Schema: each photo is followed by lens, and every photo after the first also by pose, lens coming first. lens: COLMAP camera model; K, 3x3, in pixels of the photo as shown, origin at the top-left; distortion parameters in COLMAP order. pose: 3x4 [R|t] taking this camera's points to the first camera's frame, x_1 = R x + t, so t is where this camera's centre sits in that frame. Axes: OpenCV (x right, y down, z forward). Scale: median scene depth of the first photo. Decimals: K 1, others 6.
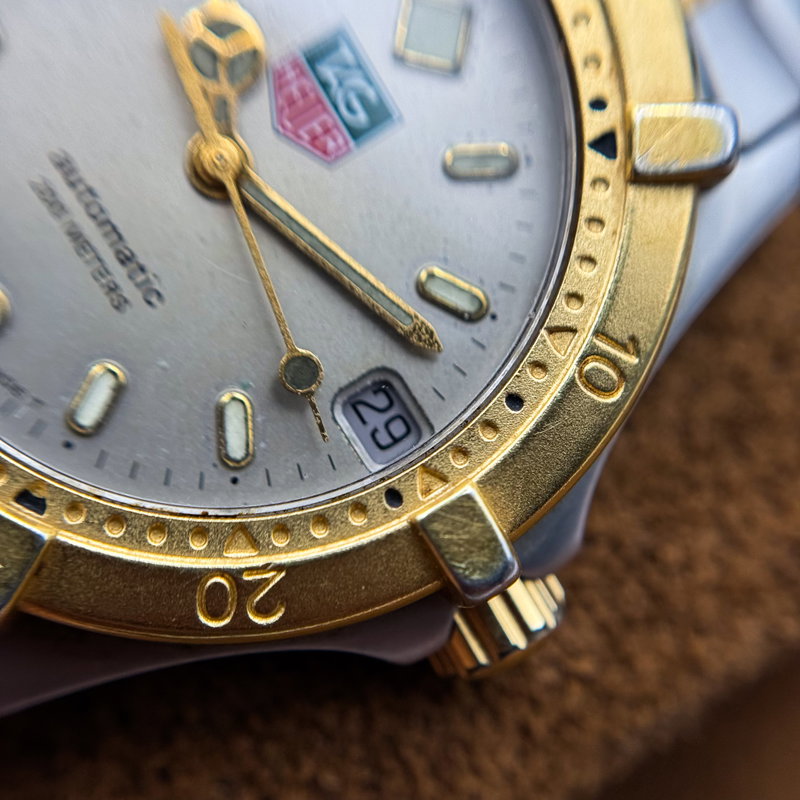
lens RADIAL K [[1749.8, 0, 414.4], [0, 1749.8, 436.0], [0, 0, 1]] dist [0.628252, -0.633071]
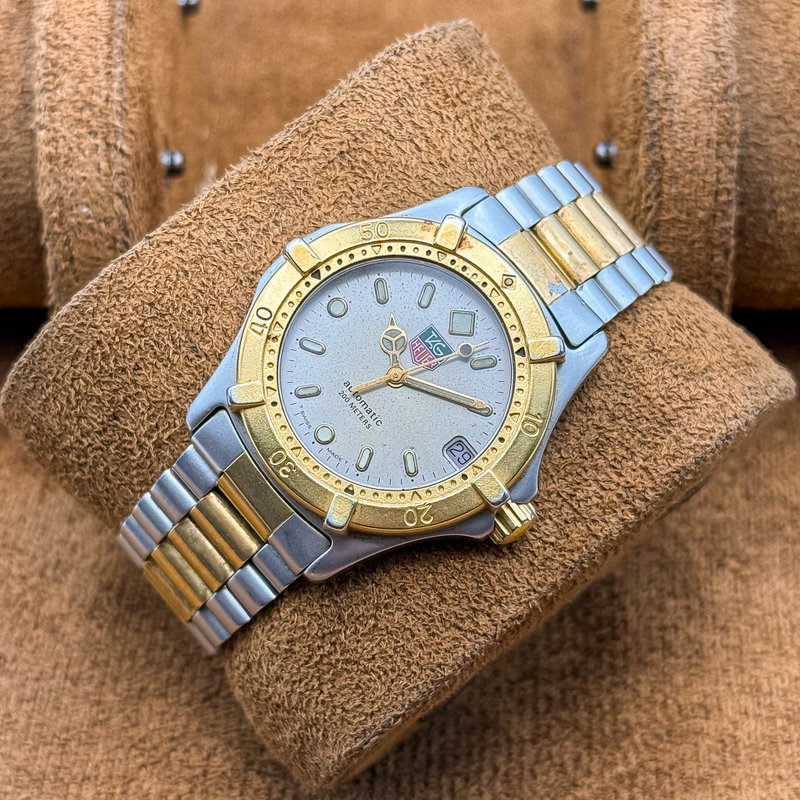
lens RADIAL K [[2002.8, 0, 400.0], [0, 2002.8, 400.0], [0, 0, 1]] dist [0.076734, 0.304711]
pose [[0.981794, -0.136589, -0.132000, 0.337570], [0.119759, 0.984518, -0.127996, 0.319366], [0.147439, 0.109857, 0.982951, -2.306707]]
